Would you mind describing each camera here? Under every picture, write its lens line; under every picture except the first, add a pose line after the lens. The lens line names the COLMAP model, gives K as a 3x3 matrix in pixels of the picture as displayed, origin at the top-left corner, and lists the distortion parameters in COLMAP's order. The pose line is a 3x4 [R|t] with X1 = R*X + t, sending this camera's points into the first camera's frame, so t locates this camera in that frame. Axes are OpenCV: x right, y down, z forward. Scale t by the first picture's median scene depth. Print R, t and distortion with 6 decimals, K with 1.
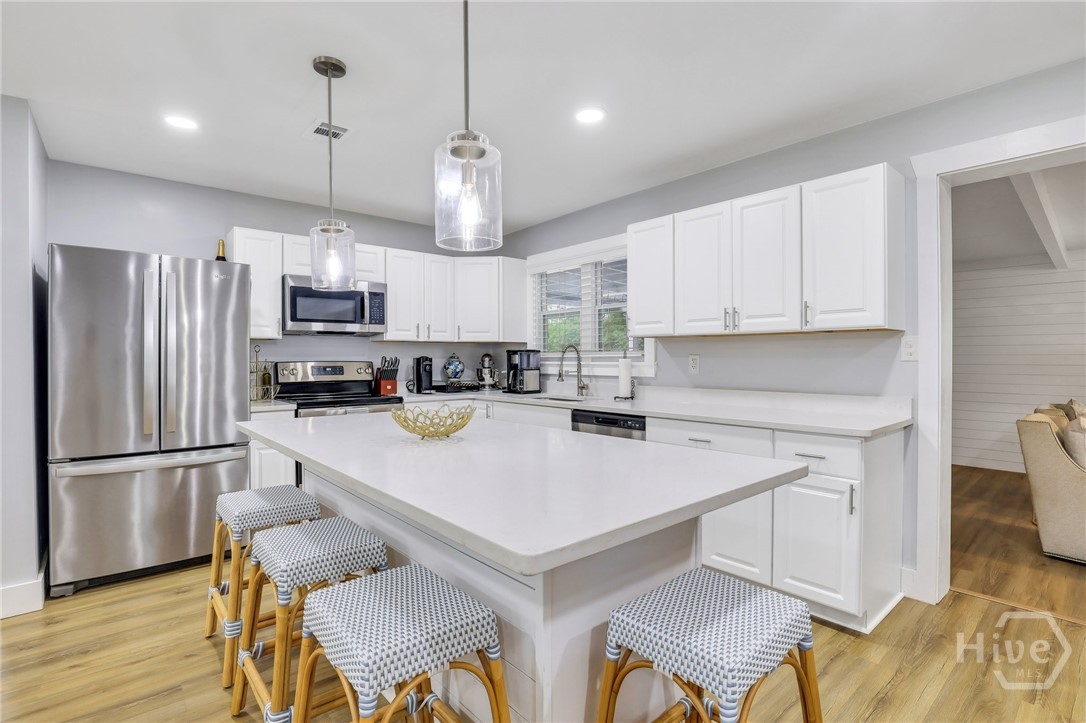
lens RADIAL K [[515.8, 0, 548.3], [0, 515.8, 359.1], [0, 0, 1]] dist [-0.026381, -0.000065]
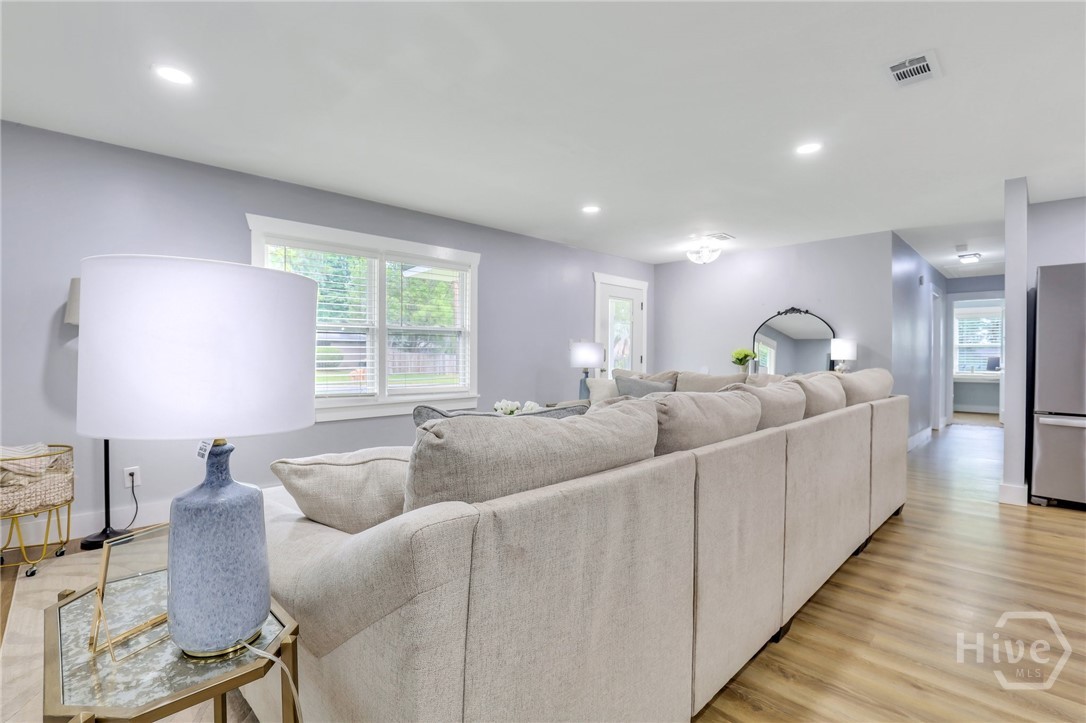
lens RADIAL K [[515.8, 0, 548.3], [0, 515.8, 359.1], [0, 0, 1]] dist [-0.026381, -0.000065]
pose [[0.060167, 0.009452, -0.998144, 0.286839], [-0.004292, 0.999948, 0.009210, 0.024893], [0.998179, 0.003729, 0.060204, -0.371107]]
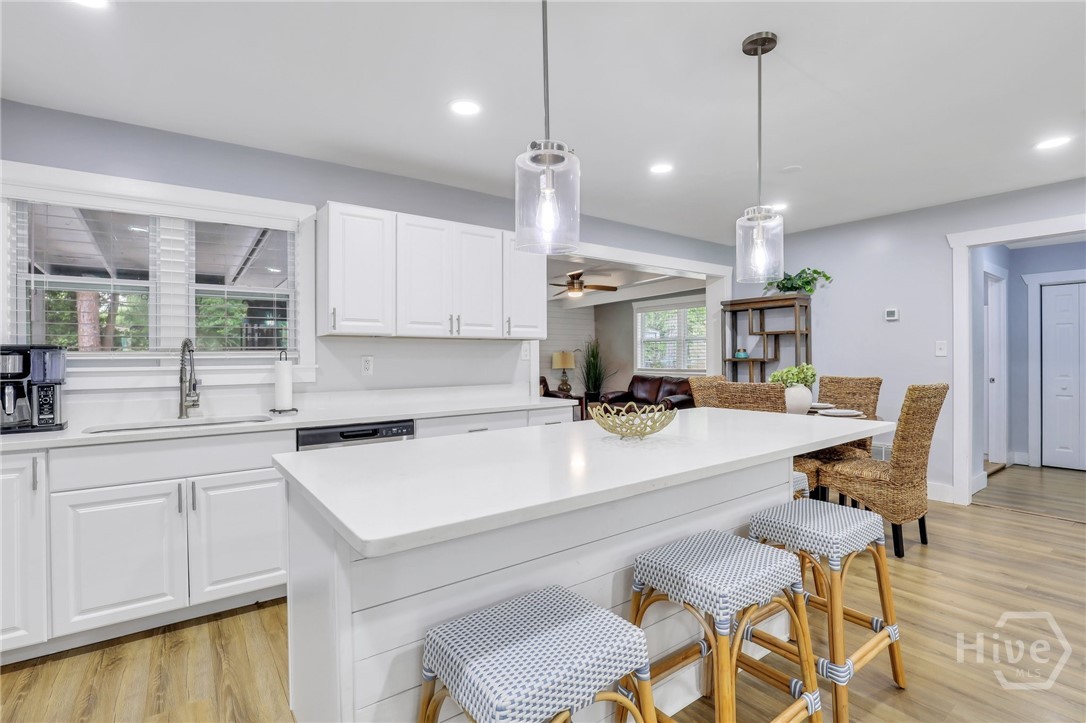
lens RADIAL K [[515.8, 0, 548.3], [0, 515.8, 359.1], [0, 0, 1]] dist [-0.026381, -0.000065]
pose [[0.087802, -0.001797, 0.996136, -0.601730], [0.010092, 0.999949, 0.000914, -0.000031], [-0.996087, 0.009973, 0.087816, 0.531453]]
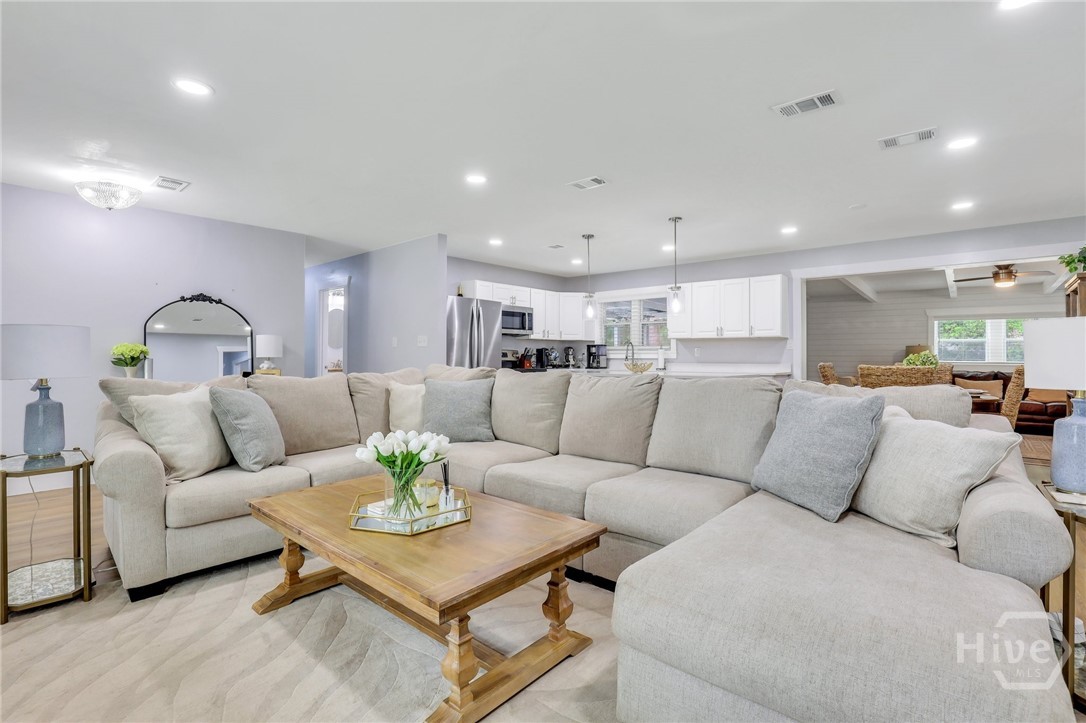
lens RADIAL K [[515.8, 0, 548.3], [0, 515.8, 359.1], [0, 0, 1]] dist [-0.026381, -0.000065]
pose [[0.989814, 0.004446, 0.142298, -0.569782], [-0.005165, 0.999976, 0.004685, 0.029780], [-0.142274, -0.005372, 0.989813, -0.914024]]
